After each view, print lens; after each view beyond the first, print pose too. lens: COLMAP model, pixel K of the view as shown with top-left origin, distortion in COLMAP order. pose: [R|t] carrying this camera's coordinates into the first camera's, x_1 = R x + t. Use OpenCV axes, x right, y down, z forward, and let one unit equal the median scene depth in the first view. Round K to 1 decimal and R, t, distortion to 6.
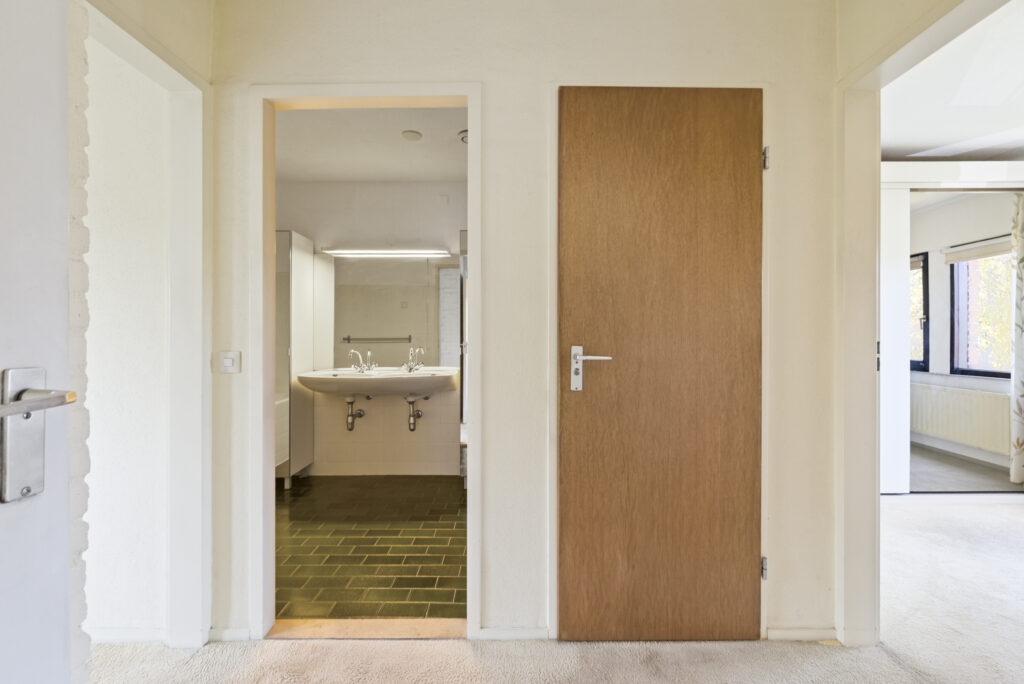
lens RADIAL K [[440.1, 0, 517.6], [0, 440.1, 333.8], [0, 0, 1]] dist [-0.000748, -0.000720]
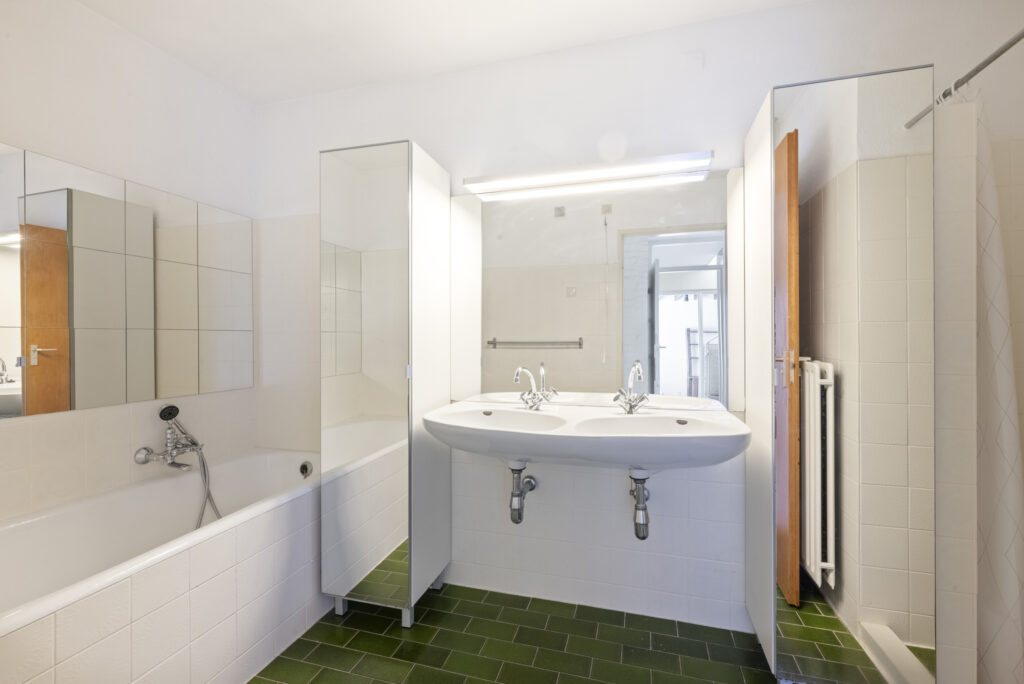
lens RADIAL K [[440.1, 0, 508.7], [0, 440.1, 341.1], [0, 0, 1]] dist [-0.000748, -0.000720]
pose [[0.956669, 0.002861, -0.291163, -0.218125], [0.001161, 0.999906, 0.013639, -0.000401], [0.291175, -0.013386, 0.956576, 0.461797]]
